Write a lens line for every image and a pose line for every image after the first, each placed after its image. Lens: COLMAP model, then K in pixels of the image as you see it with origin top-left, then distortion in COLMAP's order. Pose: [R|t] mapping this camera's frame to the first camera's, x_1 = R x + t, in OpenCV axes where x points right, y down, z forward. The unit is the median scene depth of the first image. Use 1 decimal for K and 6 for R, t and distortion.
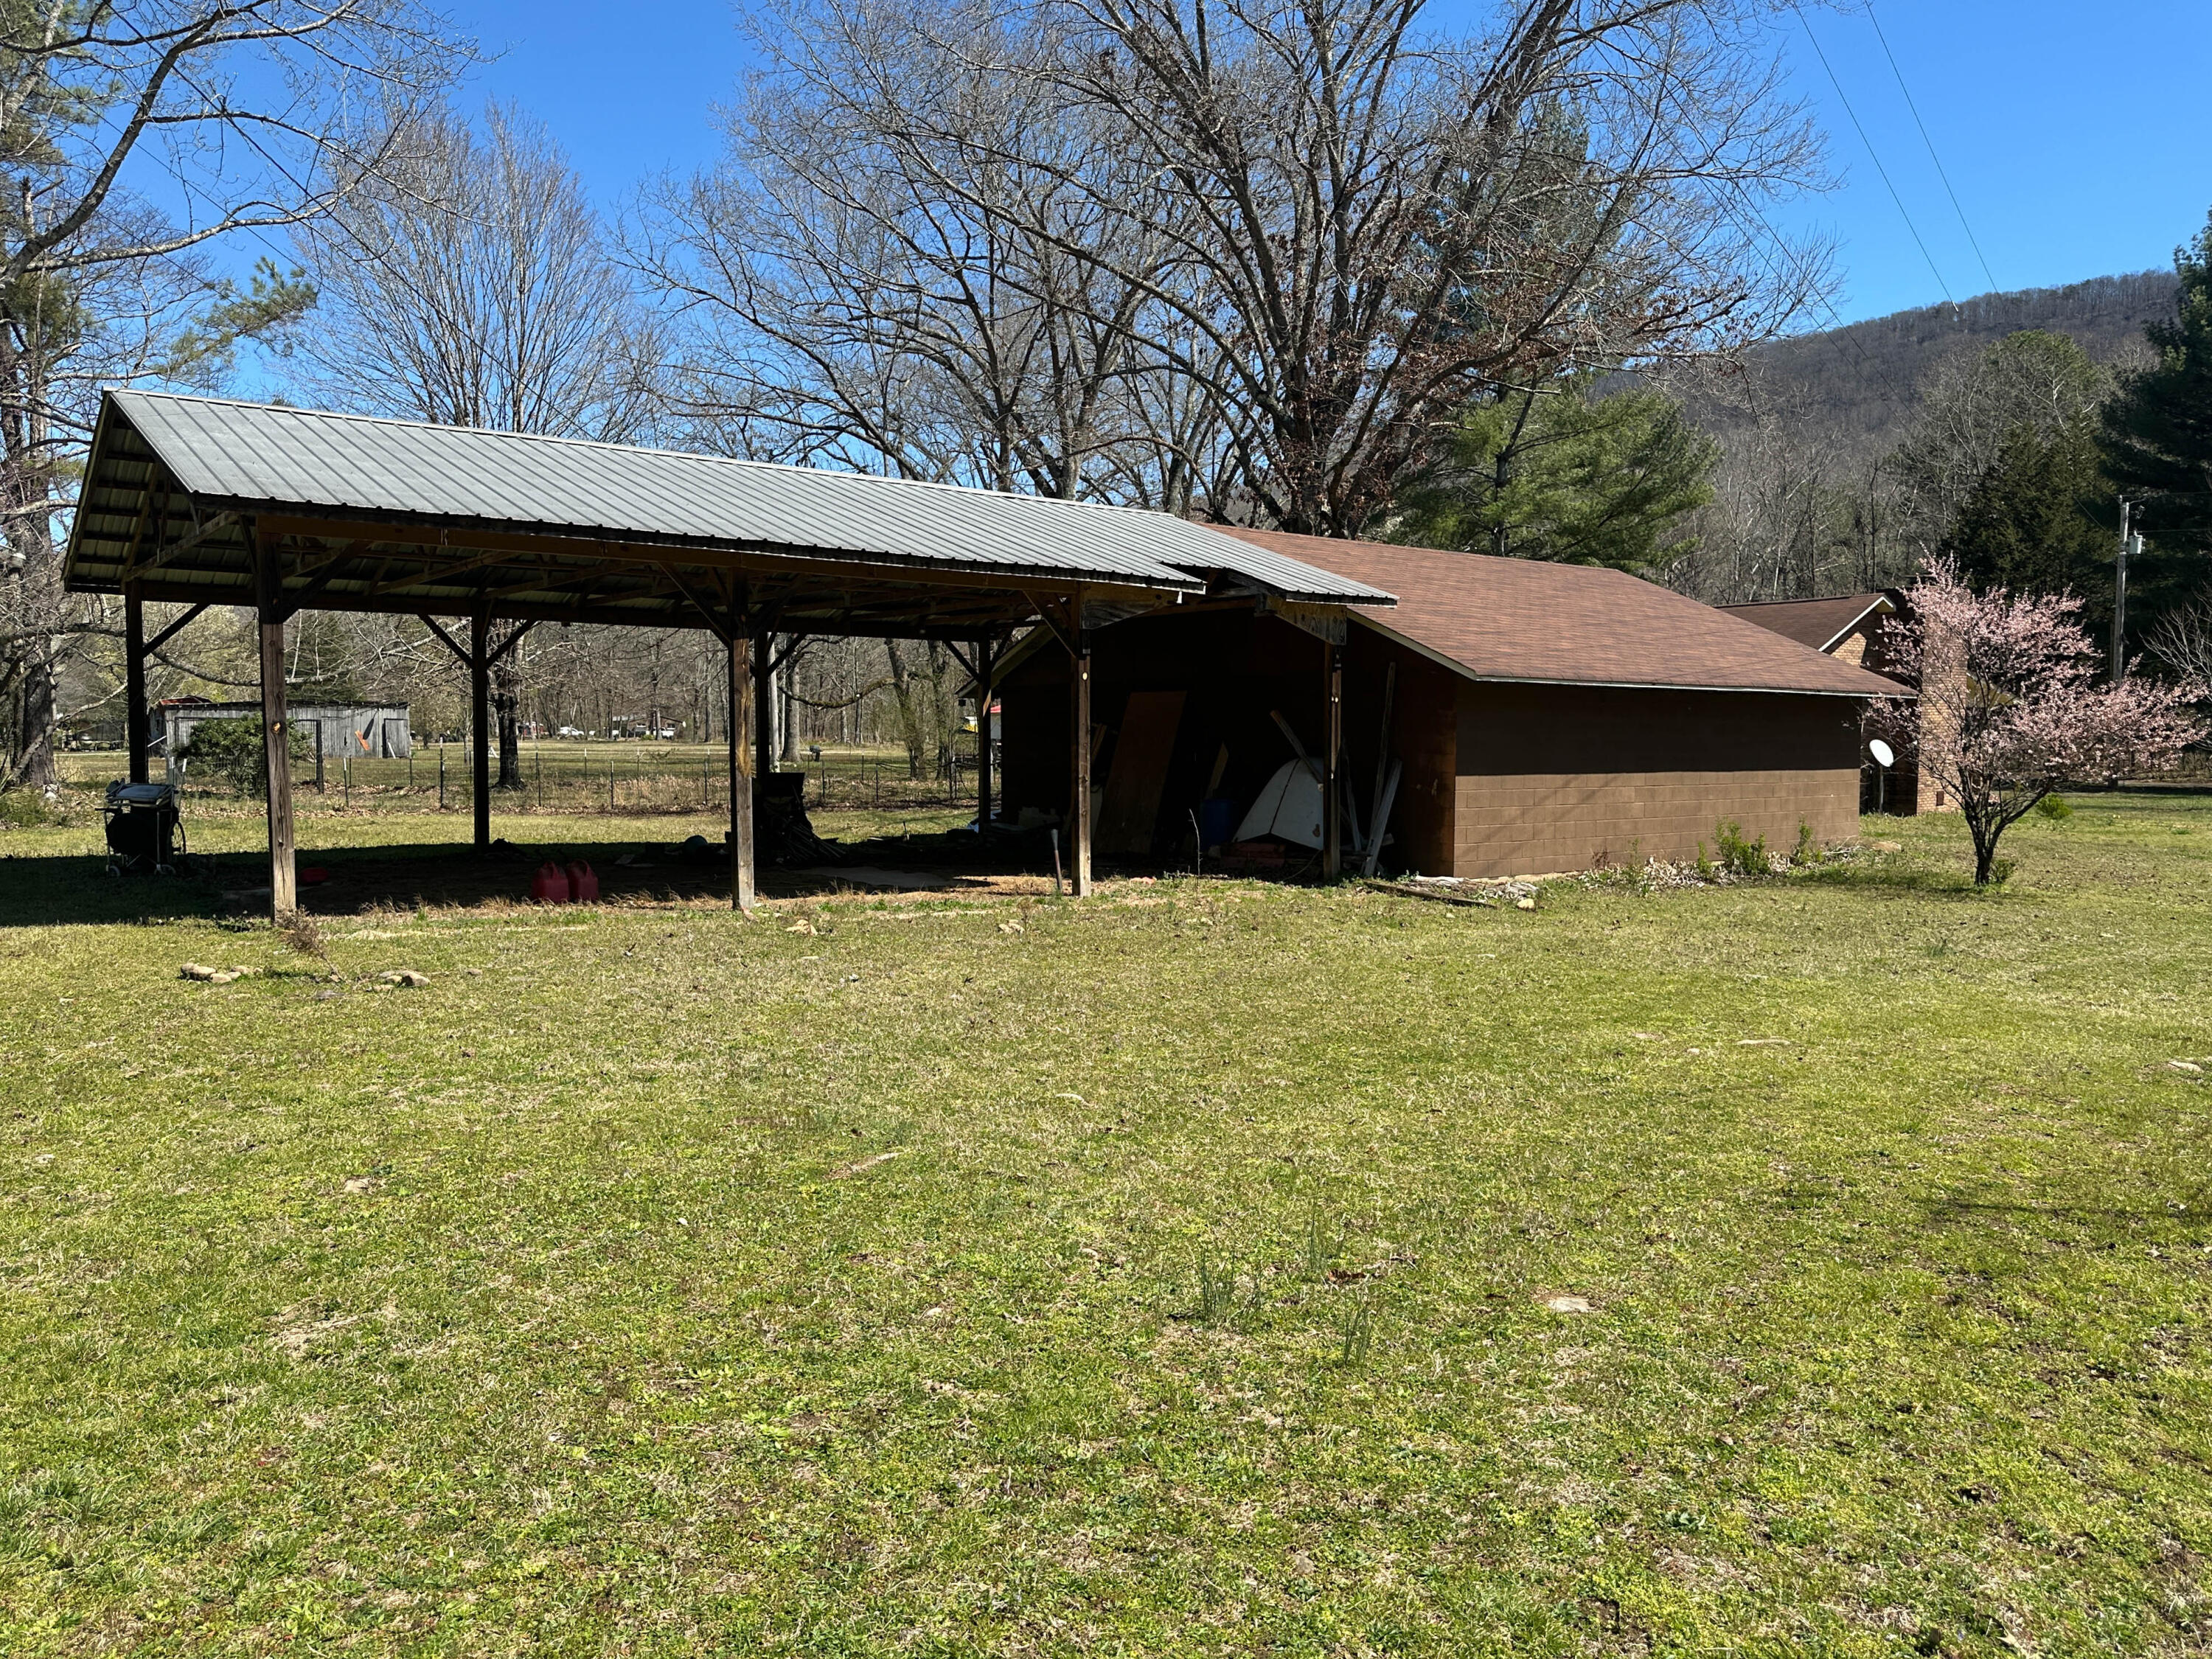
lens RADIAL K [[1578.3, 0, 1097.7], [0, 1578.3, 815.8], [0, 0, 1]] dist [0.022065, -0.024672]
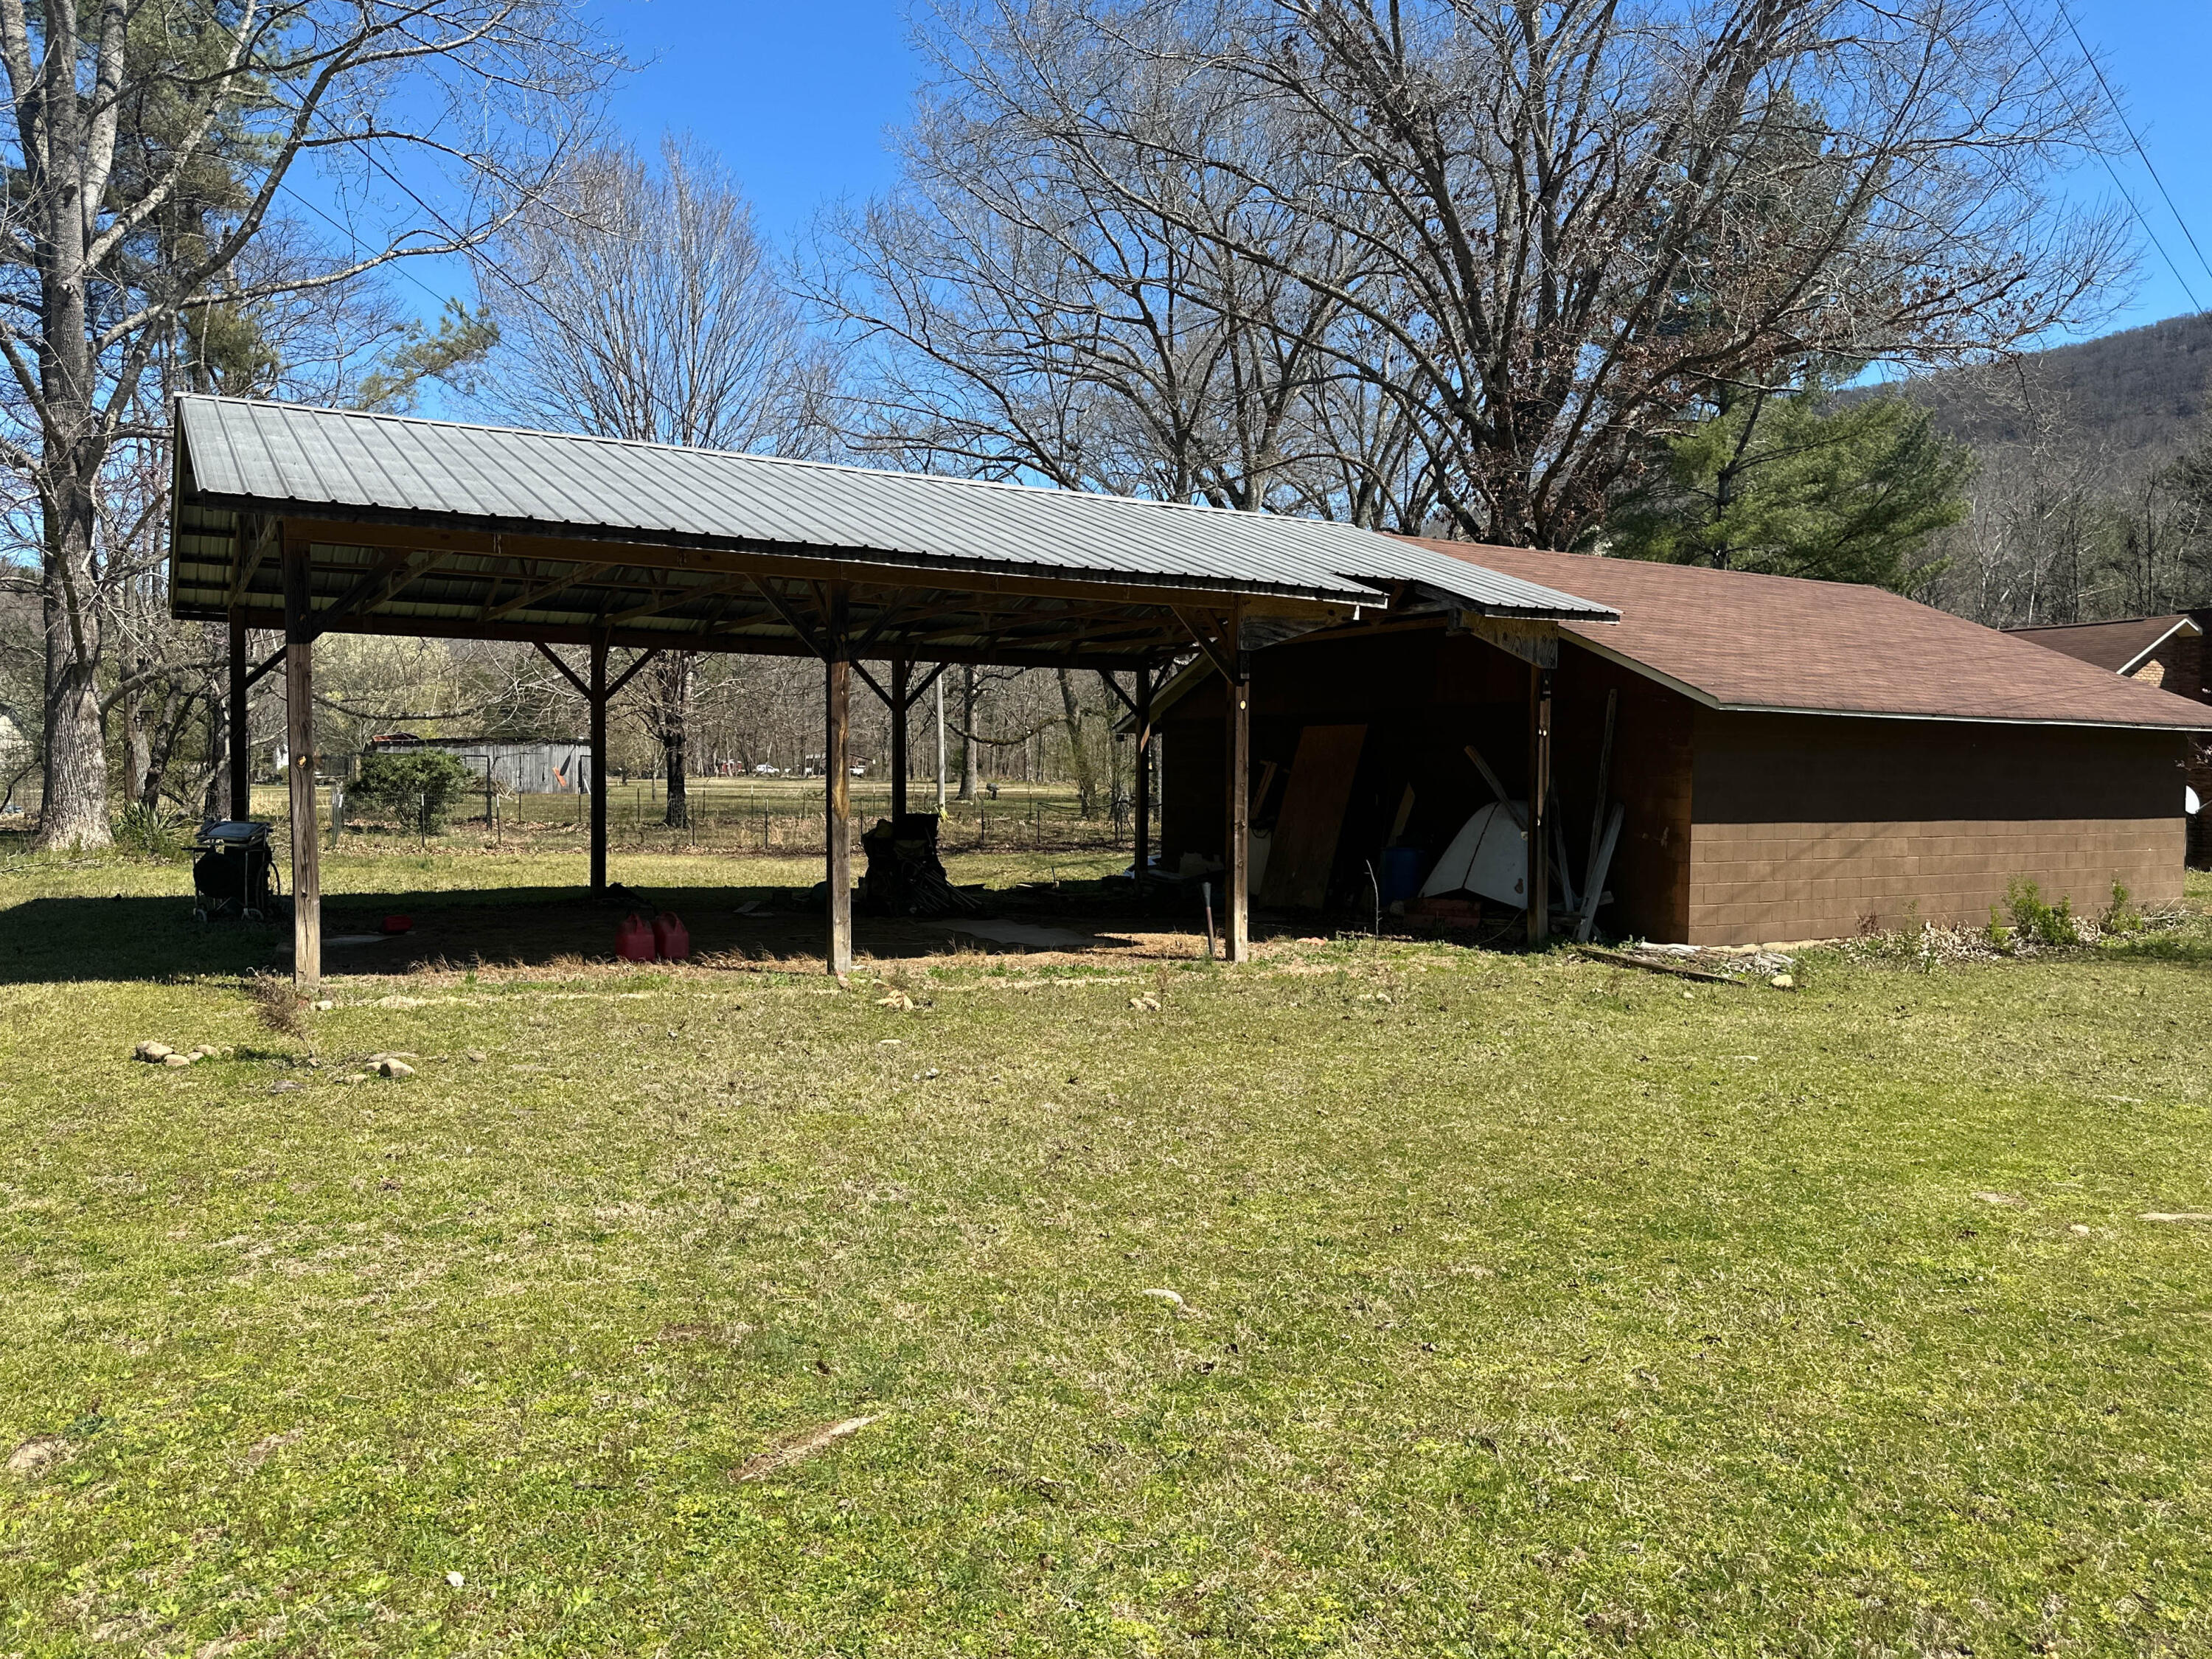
lens RADIAL K [[1578.3, 0, 1081.6], [0, 1578.3, 833.2], [0, 0, 1]] dist [0.022065, -0.024672]
pose [[0.991669, 0.008895, -0.128508, 0.011382], [-0.010599, 0.999865, -0.012576, -0.005157], [0.128379, 0.013833, 0.991629, 0.101303]]
